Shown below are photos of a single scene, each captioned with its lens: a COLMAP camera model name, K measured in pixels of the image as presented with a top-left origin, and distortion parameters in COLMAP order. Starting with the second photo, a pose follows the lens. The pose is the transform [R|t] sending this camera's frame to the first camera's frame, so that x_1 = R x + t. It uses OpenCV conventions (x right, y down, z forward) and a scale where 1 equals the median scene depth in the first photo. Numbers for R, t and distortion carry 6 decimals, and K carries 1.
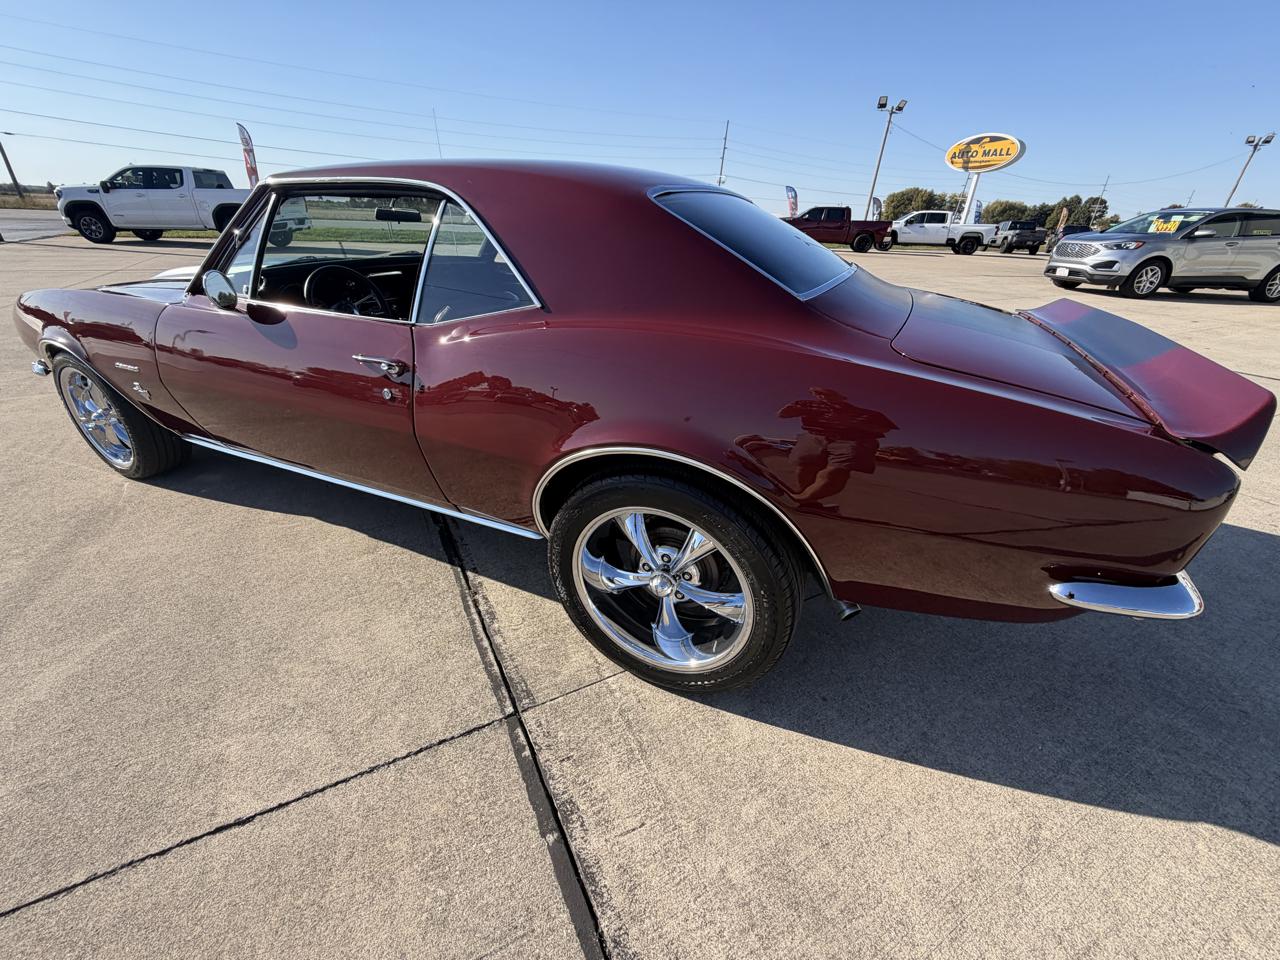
lens RADIAL K [[511.2, 0, 640.8], [0, 511.2, 481.4], [0, 0, 1]] dist [-0.000514, 0.000138]
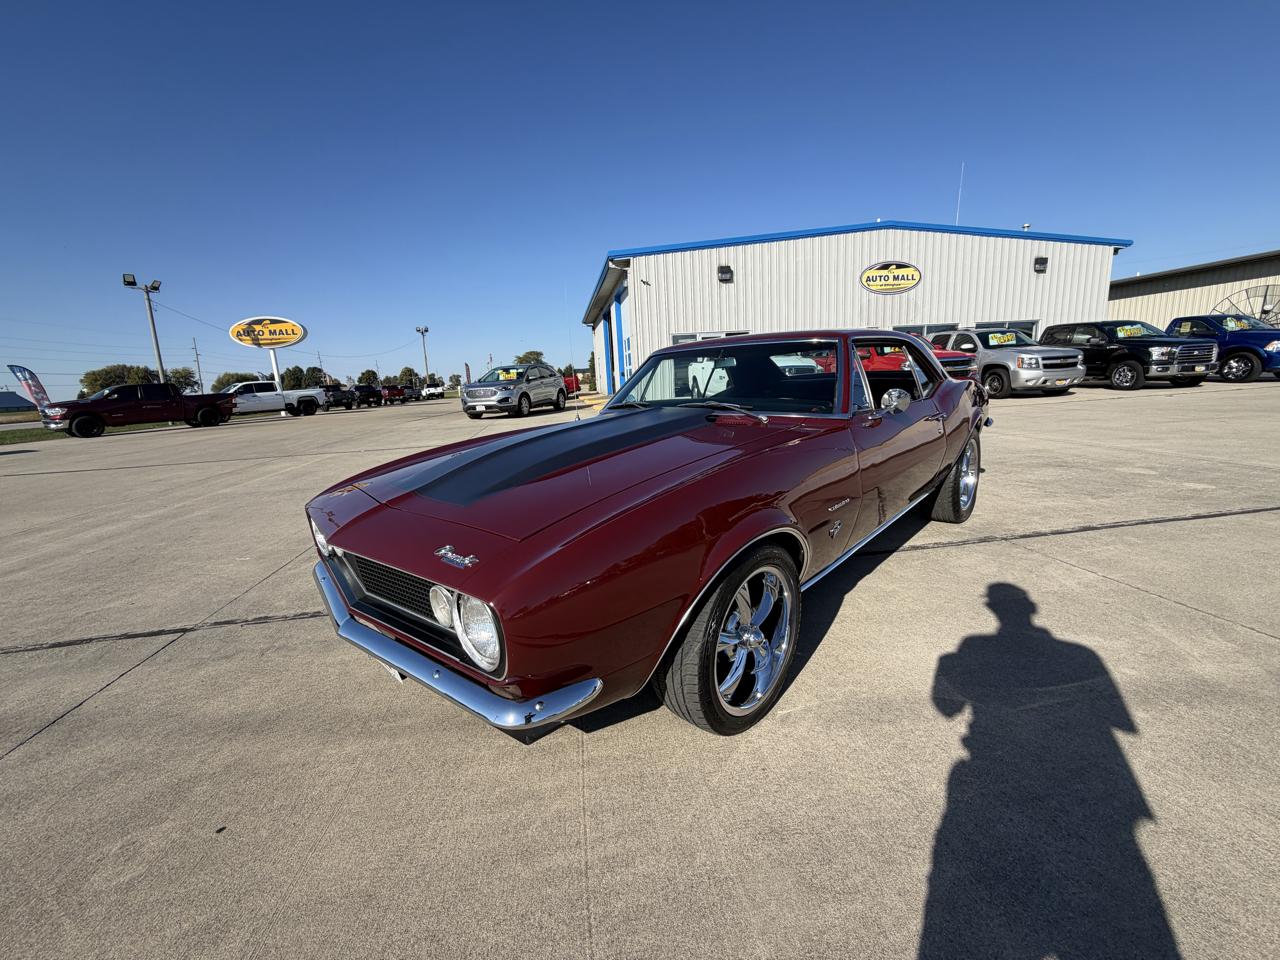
lens RADIAL K [[511.2, 0, 636.2], [0, 511.2, 477.5], [0, 0, 1]] dist [-0.000514, 0.000138]
pose [[0.327469, -0.232736, 0.915750, -0.384856], [0.491609, 0.869641, 0.045220, -0.095655], [-0.806898, 0.435383, 0.399196, 0.172590]]
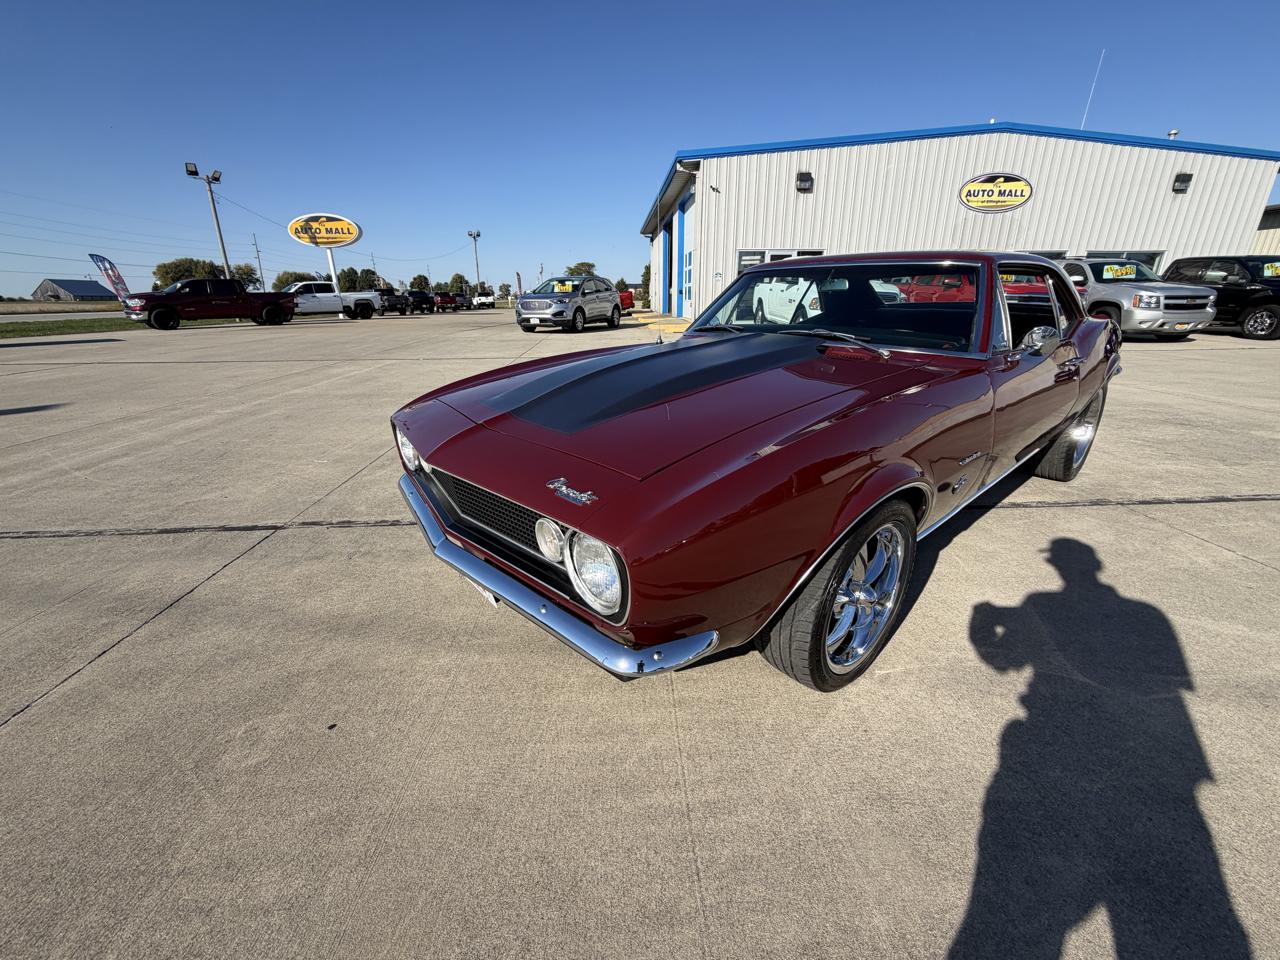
lens RADIAL K [[511.2, 0, 635.5], [0, 511.2, 478.7], [0, 0, 1]] dist [-0.000514, 0.000138]
pose [[0.421029, -0.339461, 0.841131, -0.379371], [0.436078, 0.888881, 0.140452, -0.106839], [-0.795343, 0.307664, 0.522276, 0.193292]]
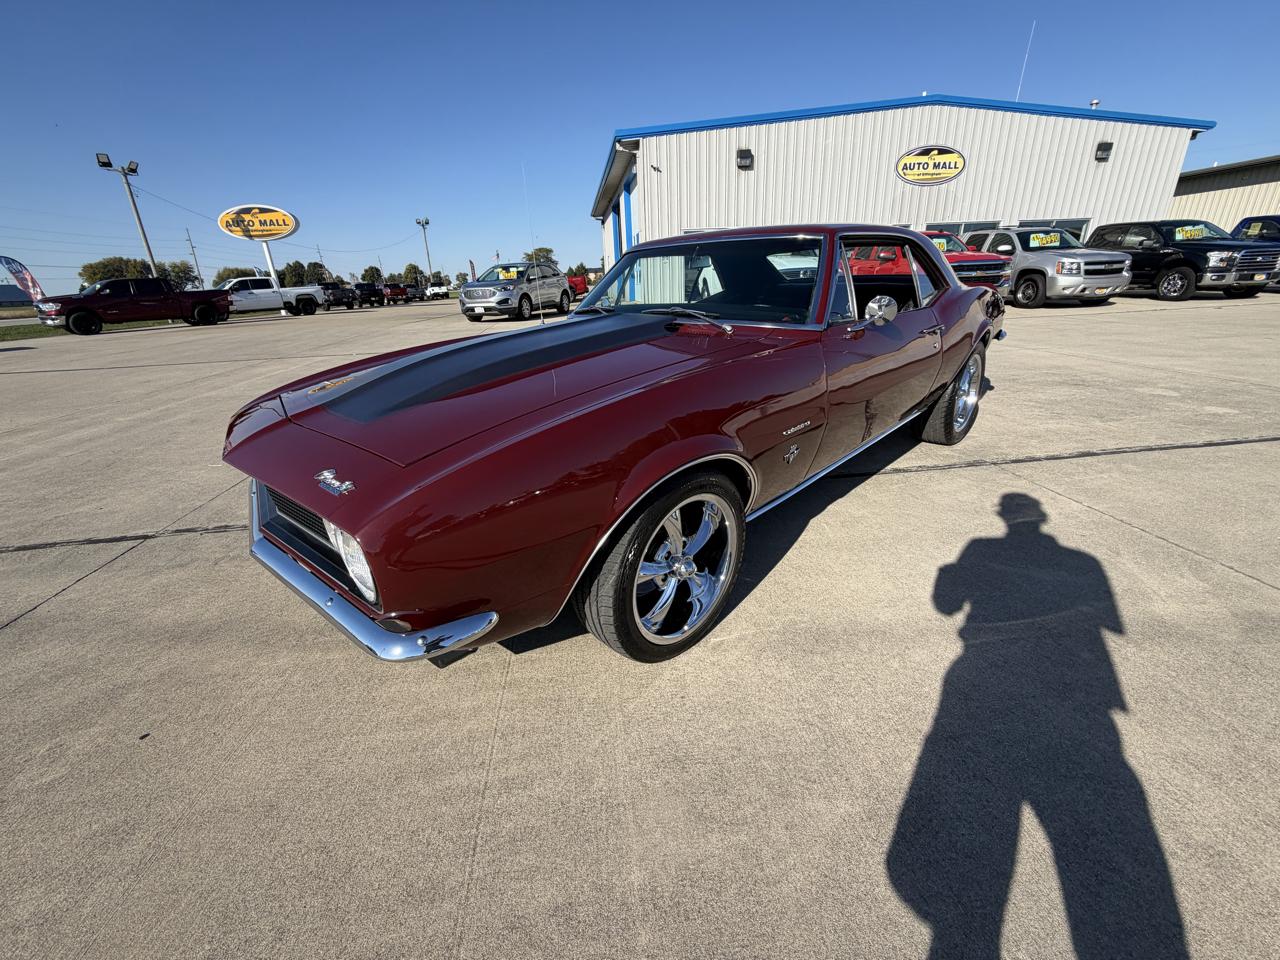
lens RADIAL K [[511.2, 0, 636.4], [0, 511.2, 478.4], [0, 0, 1]] dist [-0.000514, 0.000138]
pose [[0.354697, -0.384444, 0.852287, -0.362772], [0.476211, 0.858742, 0.189171, -0.085328], [-0.804620, 0.338770, 0.487669, 0.157166]]
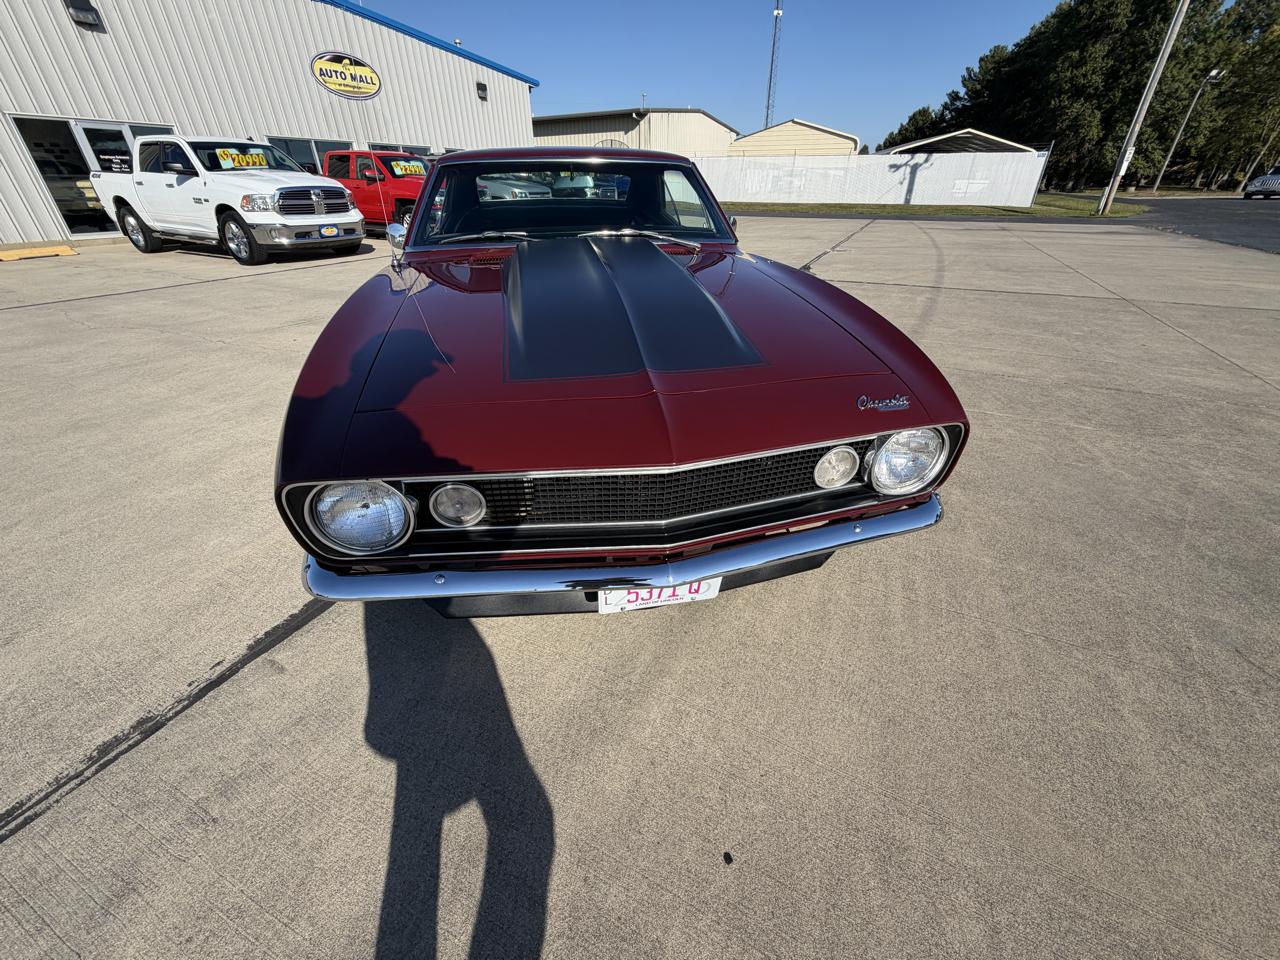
lens RADIAL K [[511.2, 0, 633.4], [0, 511.2, 478.0], [0, 0, 1]] dist [-0.000514, 0.000138]
pose [[-0.583898, -0.427876, 0.689917, -0.345563], [0.365889, 0.619925, 0.694131, -0.184711], [-0.724699, 0.657735, -0.205418, 0.339389]]
